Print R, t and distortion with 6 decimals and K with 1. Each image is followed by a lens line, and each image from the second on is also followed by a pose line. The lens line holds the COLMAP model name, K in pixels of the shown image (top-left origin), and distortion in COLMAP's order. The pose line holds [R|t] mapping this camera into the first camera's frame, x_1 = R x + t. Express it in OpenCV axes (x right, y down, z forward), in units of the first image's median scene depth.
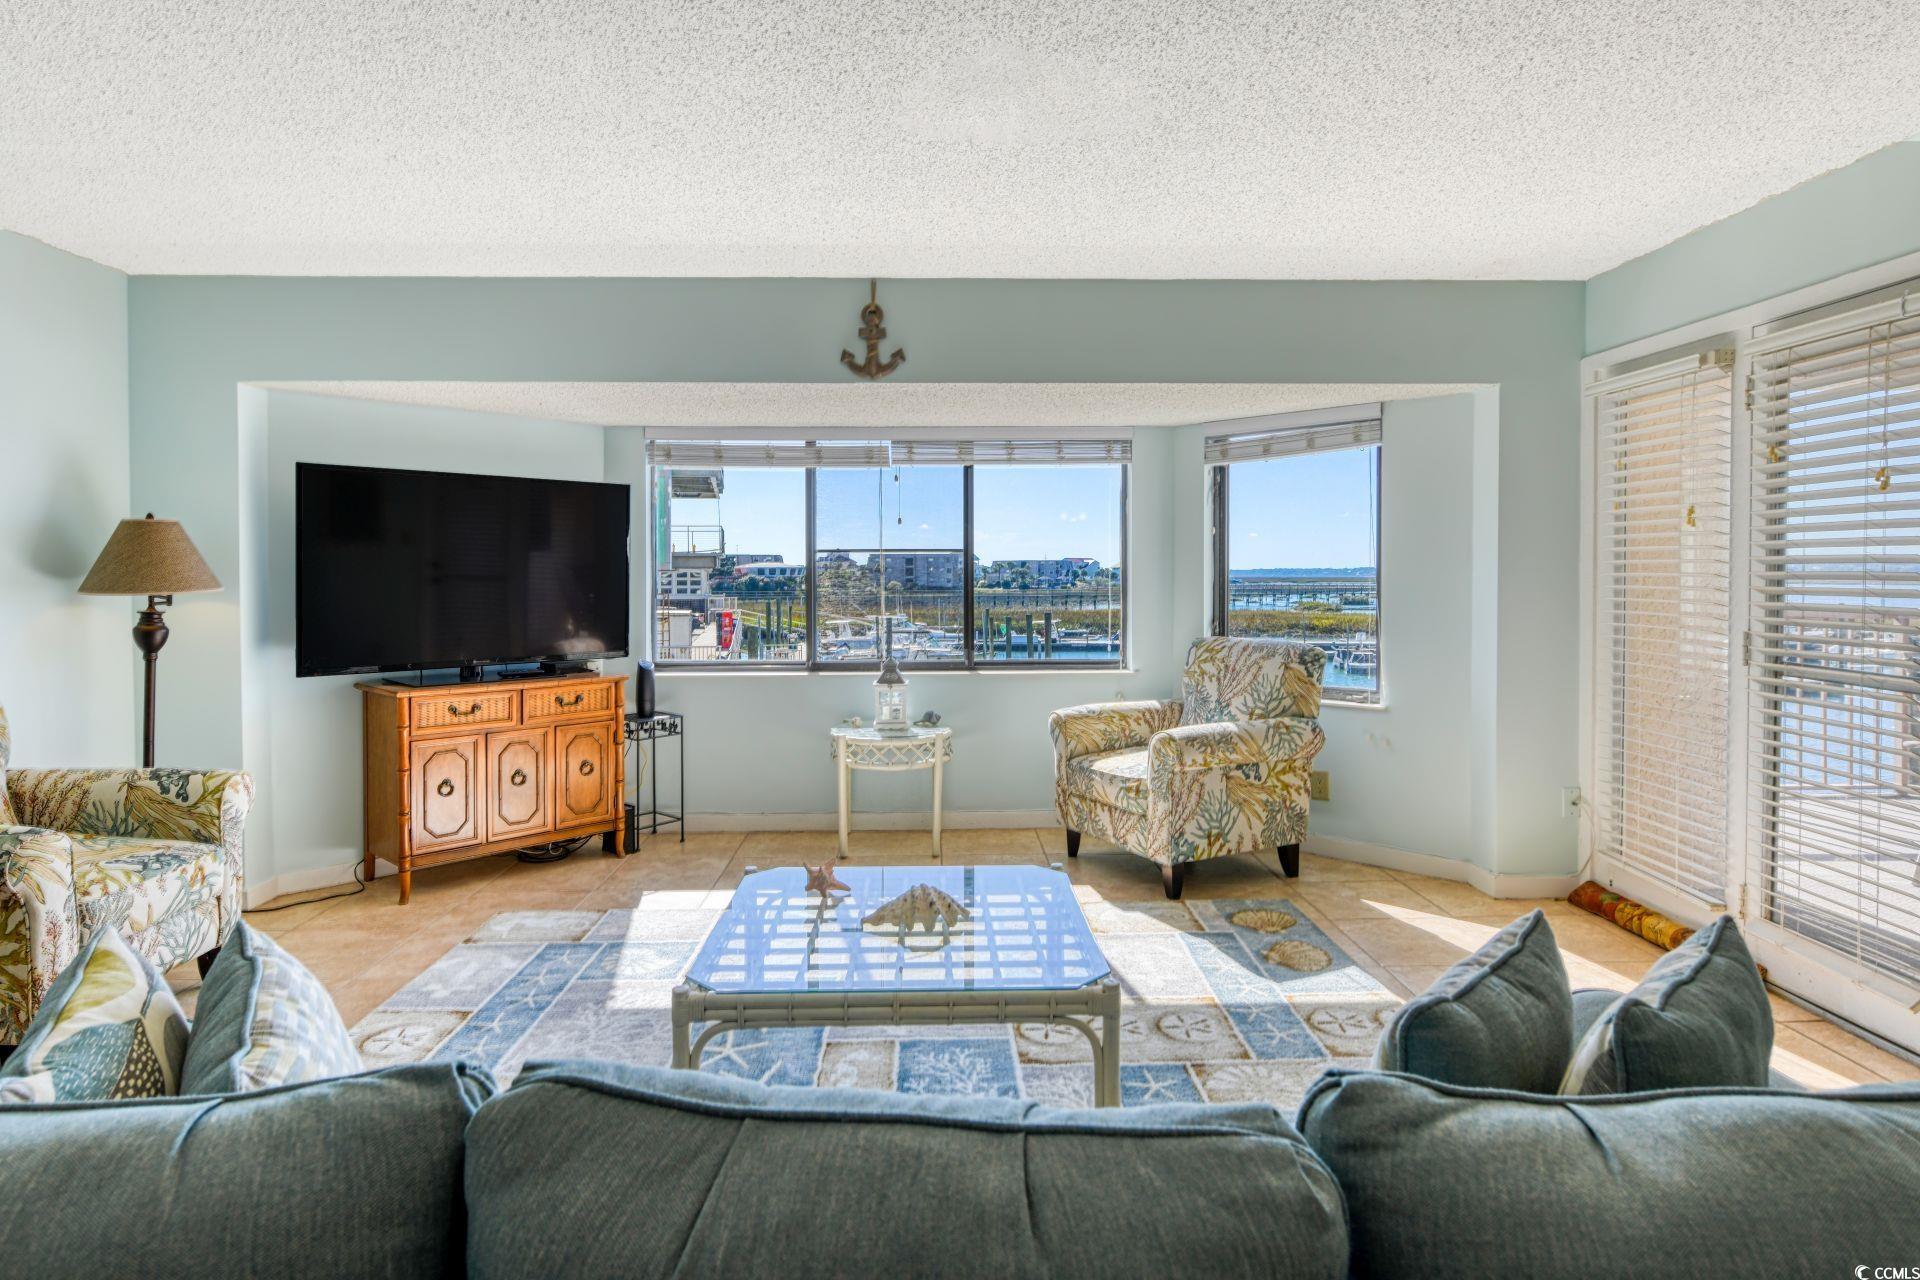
lens RADIAL K [[1086.4, 0, 962.7], [0, 1086.4, 583.2], [0, 0, 1]] dist [-0.011293, -0.000942]
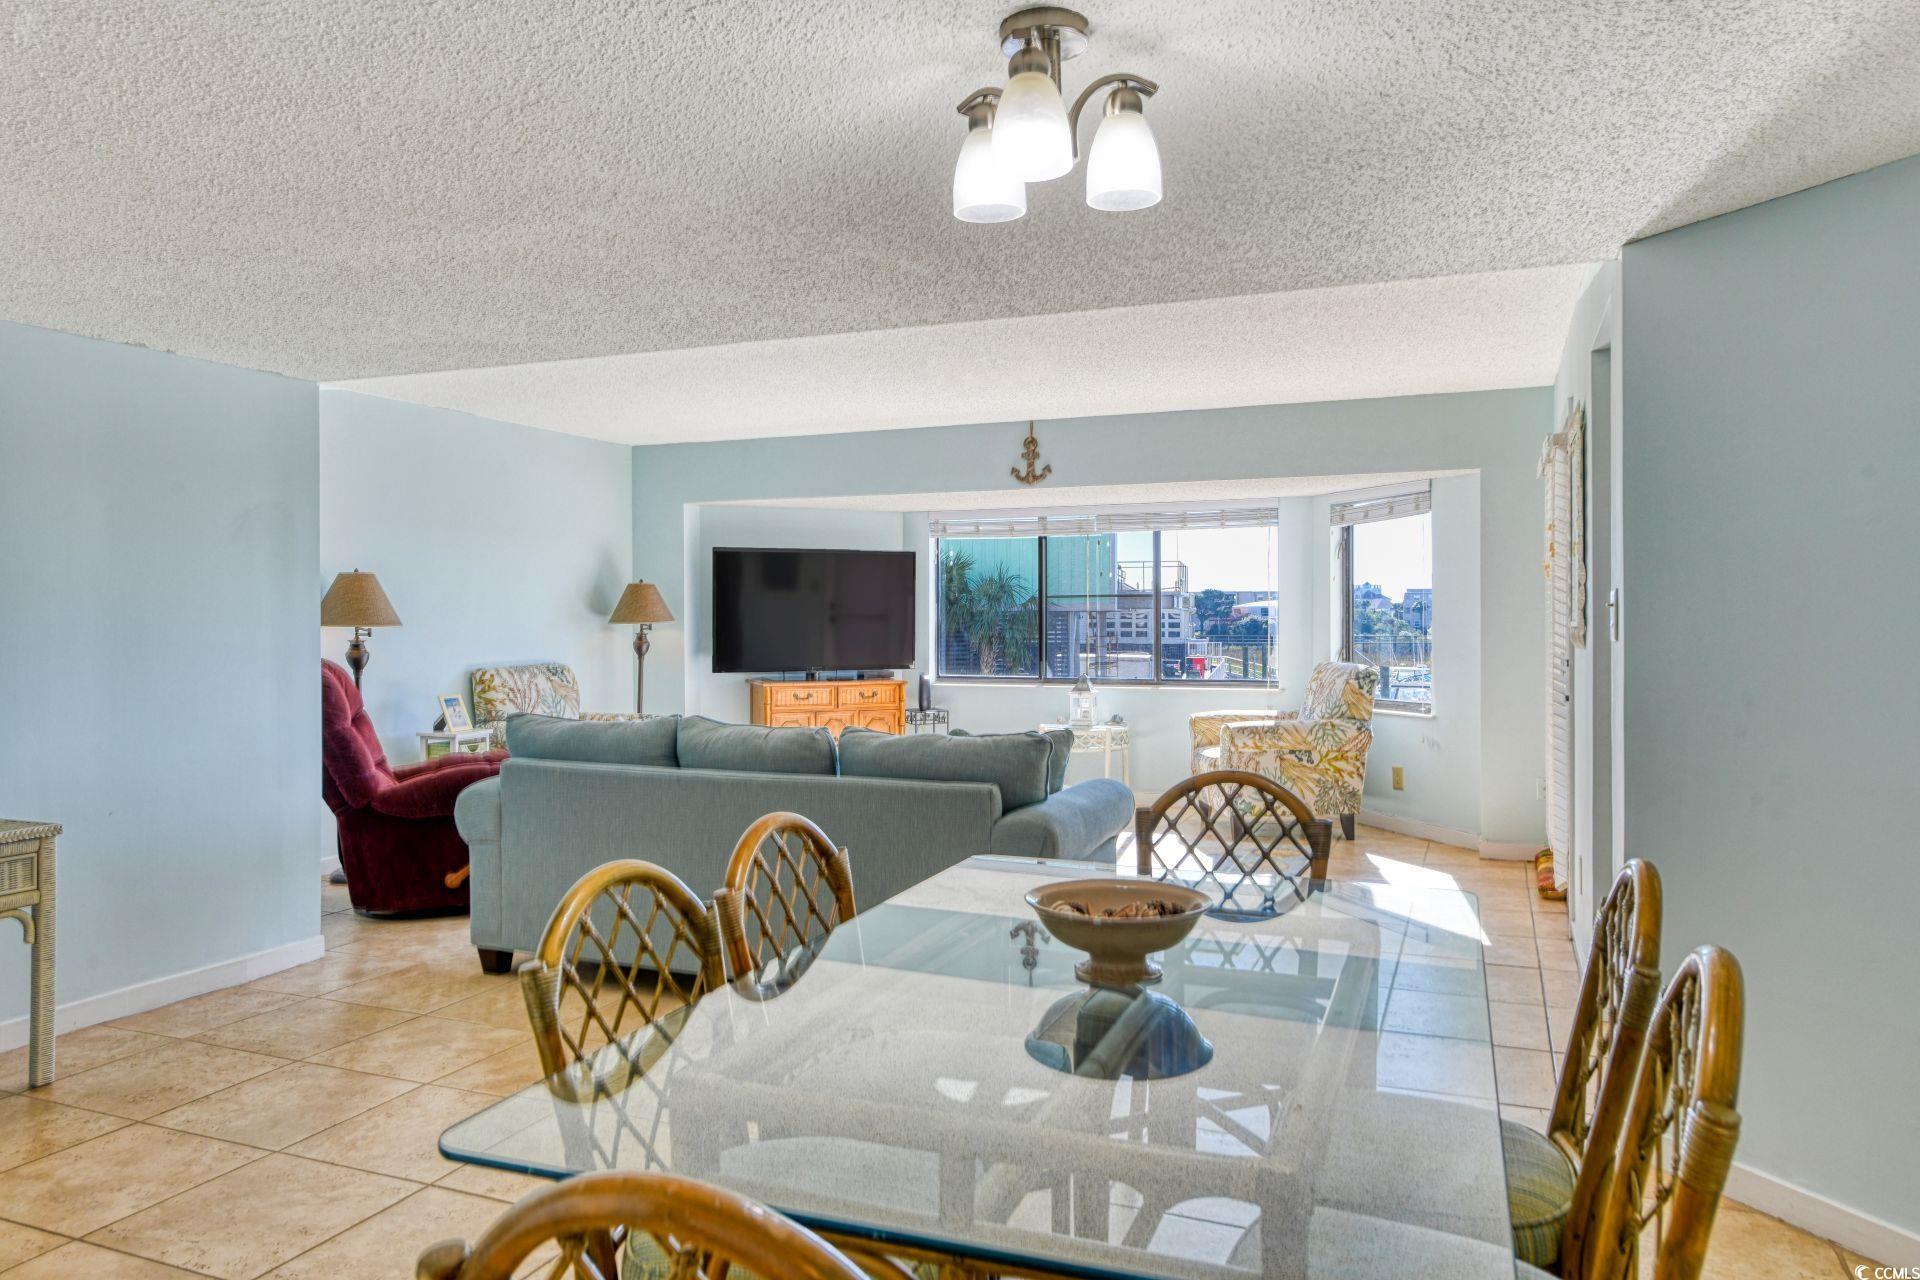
lens RADIAL K [[1310.6, 0, 964.3], [0, 1310.6, 620.1], [0, 0, 1]] dist [0.003734, -0.002679]
pose [[0.917153, 0.000674, -0.398536, 0.529378], [-0.002659, 0.999987, -0.004428, 0.010164], [0.398528, 0.005121, 0.917142, -0.683314]]
